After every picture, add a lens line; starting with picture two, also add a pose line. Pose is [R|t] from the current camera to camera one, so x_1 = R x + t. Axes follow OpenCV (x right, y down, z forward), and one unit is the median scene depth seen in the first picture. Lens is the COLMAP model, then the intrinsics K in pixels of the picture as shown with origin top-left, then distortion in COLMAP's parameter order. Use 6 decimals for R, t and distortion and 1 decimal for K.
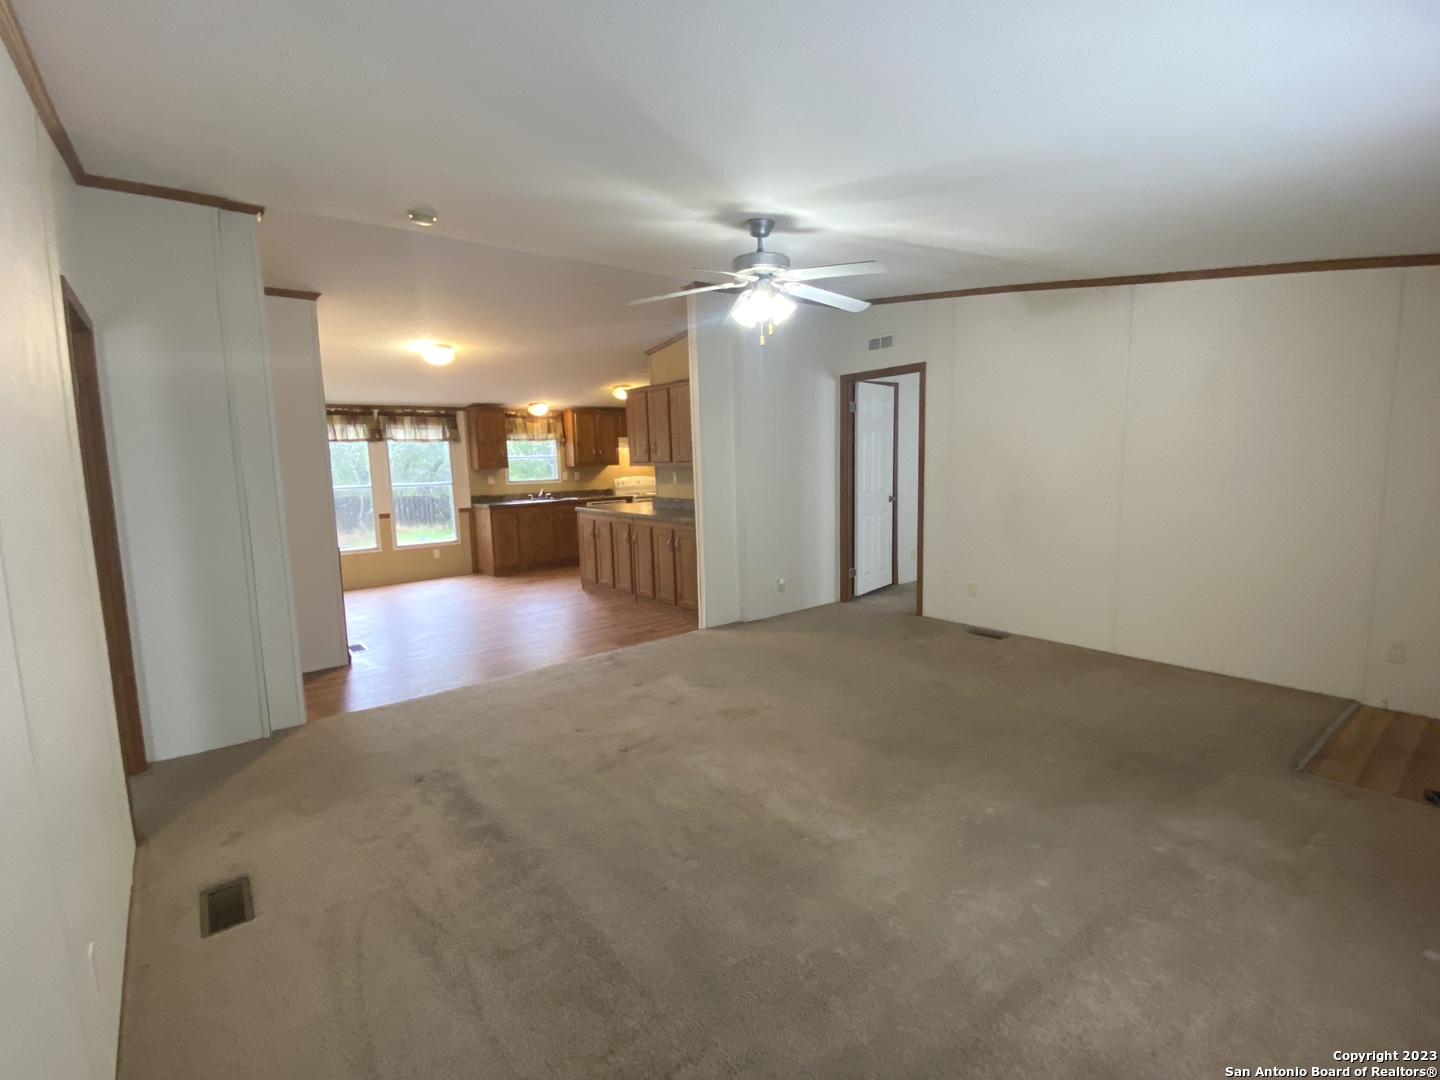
lens RADIAL K [[627.3, 0, 722.2], [0, 627.3, 538.5], [0, 0, 1]] dist [0.001557, 0.000056]
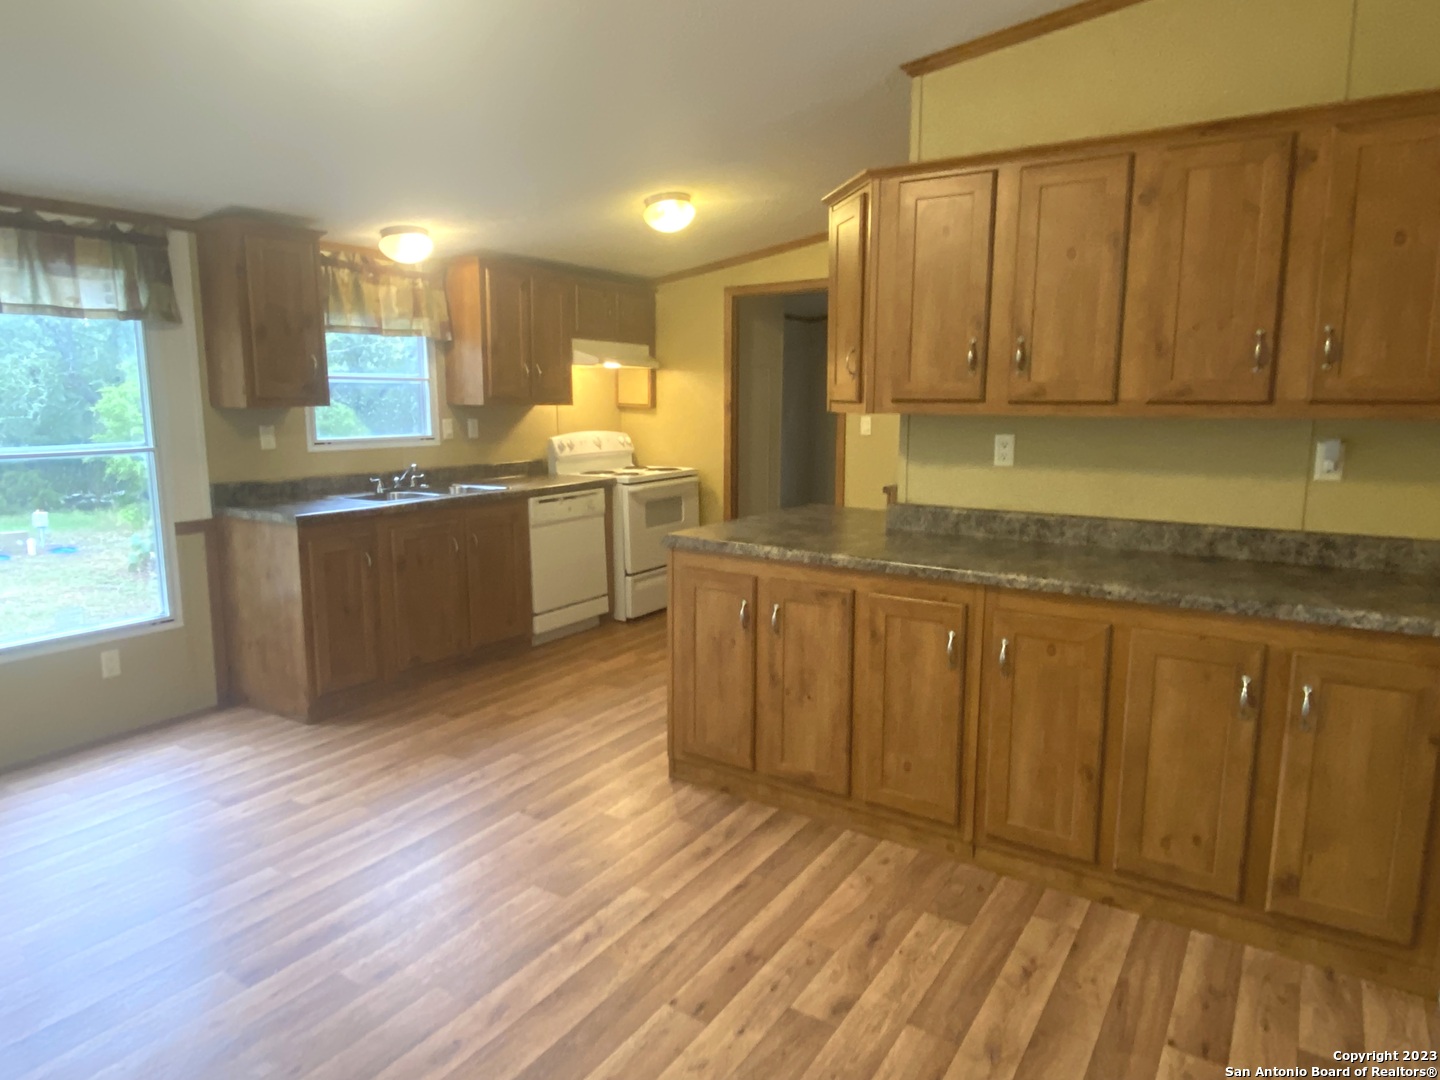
lens RADIAL K [[894.1, 0, 718.1], [0, 894.1, 535.6], [0, 0, 1]] dist [-0.001802, -0.003706]
pose [[0.956061, -0.018500, 0.292585, -0.277447], [0.011183, 0.999582, 0.026660, -0.049548], [-0.292956, -0.022217, 0.955868, 0.446962]]
